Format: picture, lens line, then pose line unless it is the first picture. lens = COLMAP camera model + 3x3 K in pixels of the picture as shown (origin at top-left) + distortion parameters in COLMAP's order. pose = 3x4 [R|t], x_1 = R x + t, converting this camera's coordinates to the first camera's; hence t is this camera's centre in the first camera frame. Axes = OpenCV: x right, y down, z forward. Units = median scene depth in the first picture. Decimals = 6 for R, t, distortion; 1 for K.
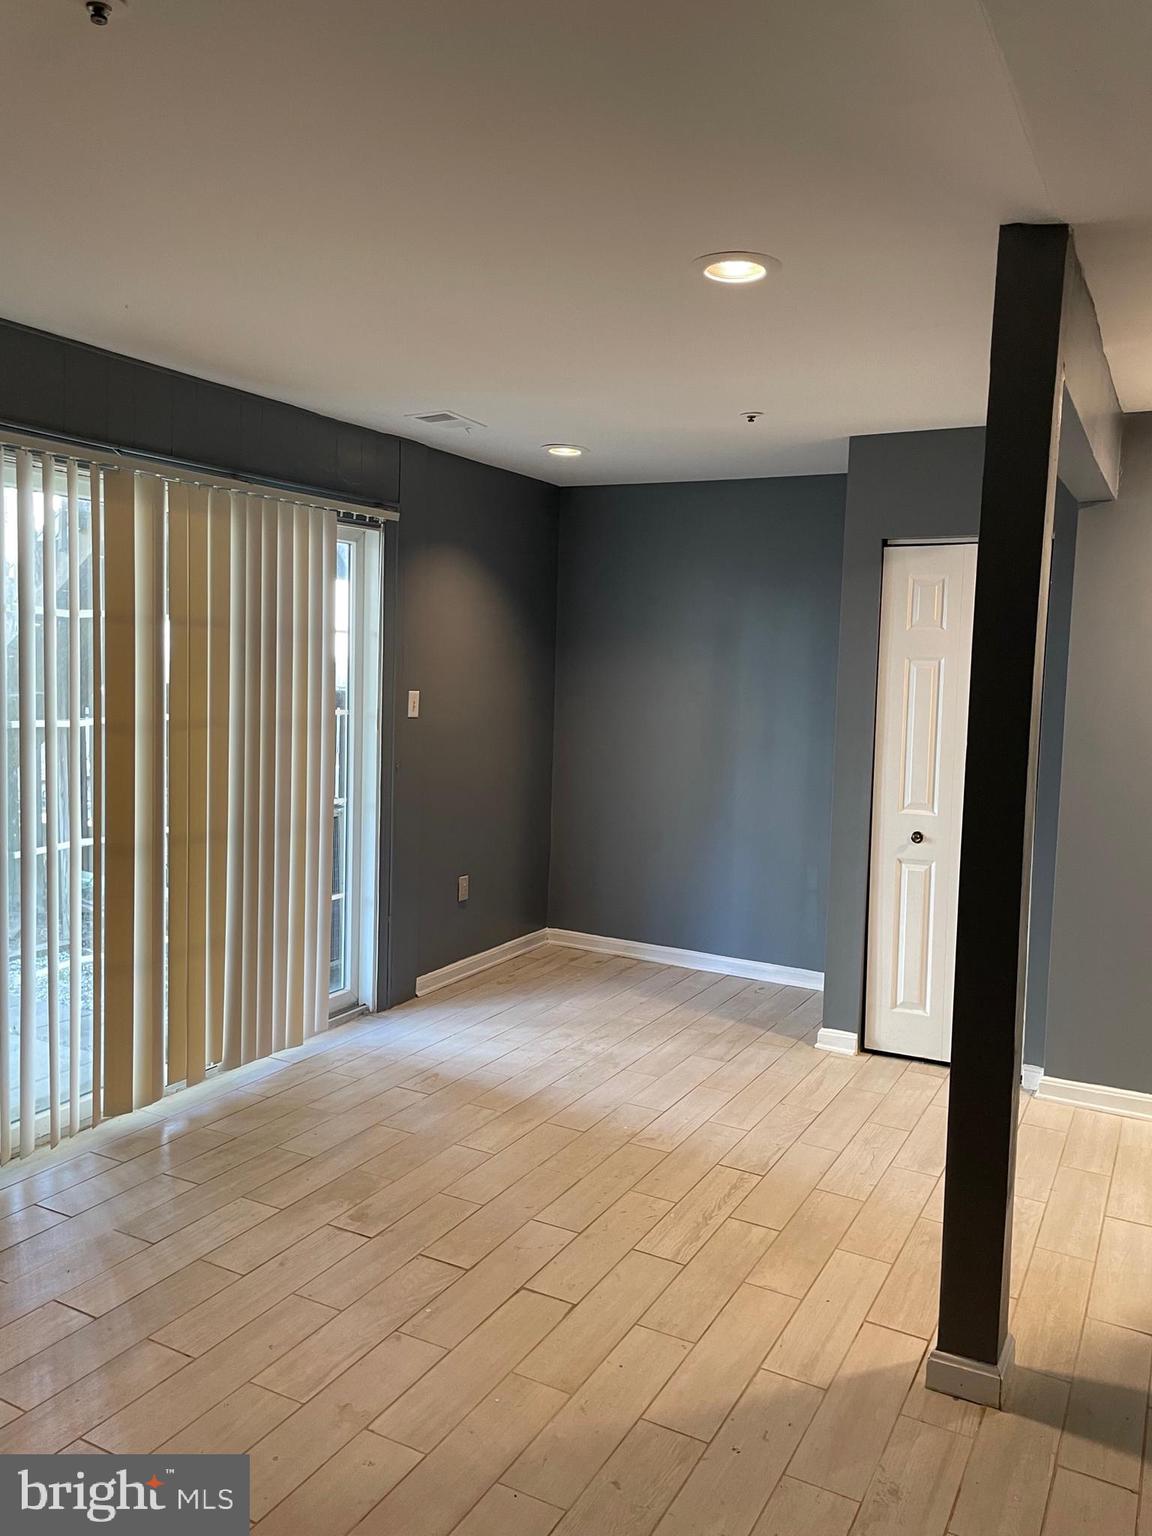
lens RADIAL K [[1152.1, 0, 587.5], [0, 1152.1, 768.6], [0, 0, 1]] dist [0.100589, -0.136234]
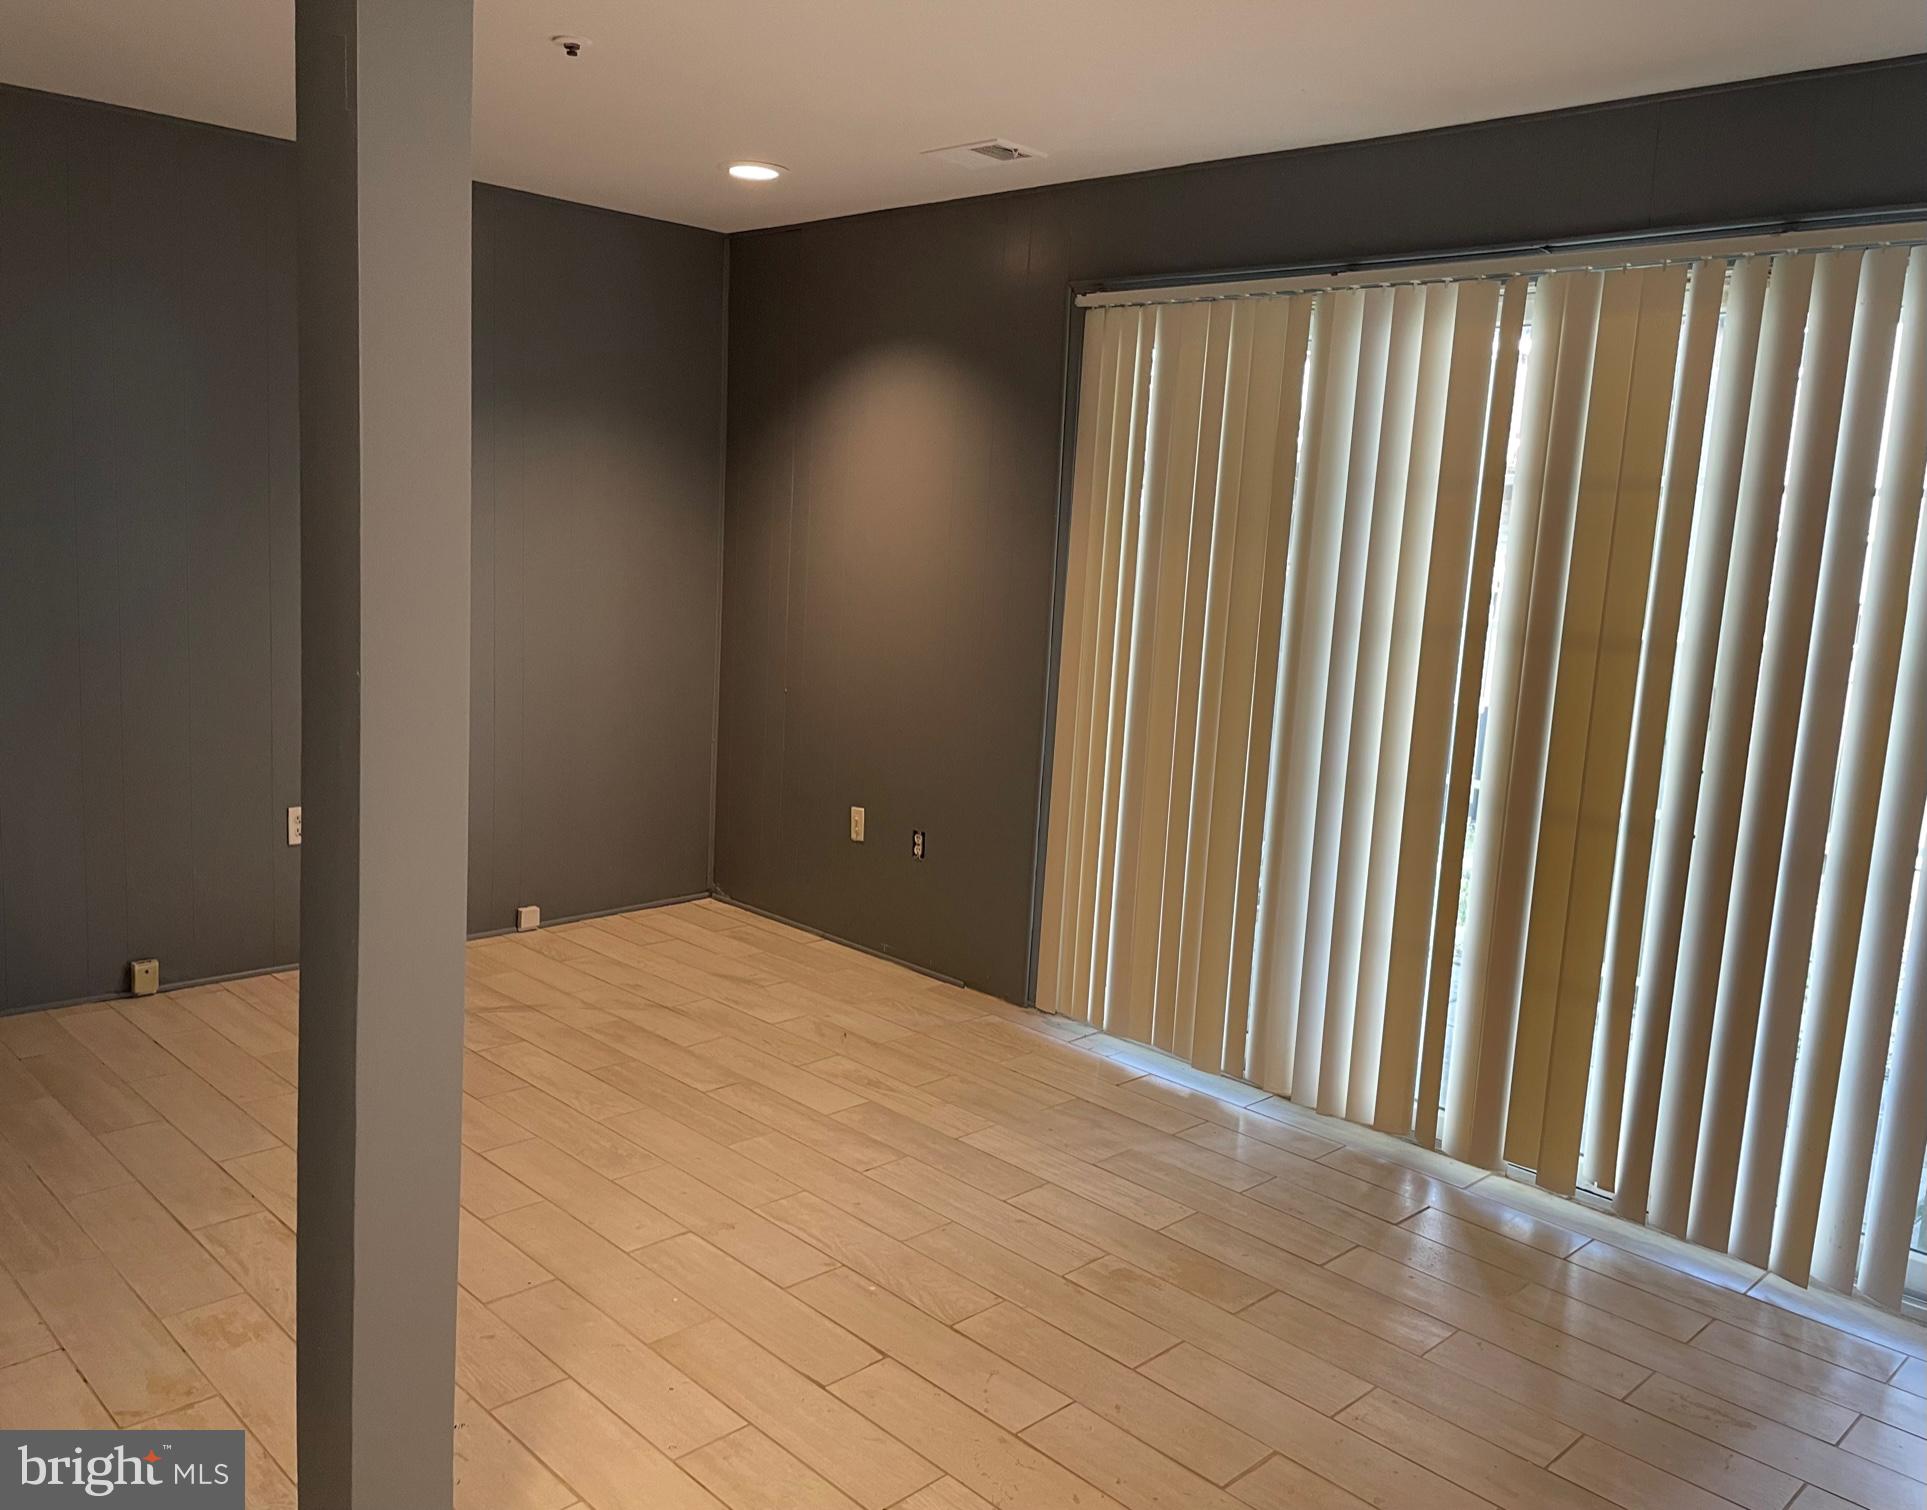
lens RADIAL K [[1543.8, 0, 963.5], [0, 1543.8, 755.0], [0, 0, 1]] dist [0.014187, 0.002903]
pose [[-0.303588, 0.093858, -0.948169, 0.708001], [-0.153765, 0.977266, 0.145972, -0.057591], [0.940314, 0.190111, -0.282255, 1.101080]]
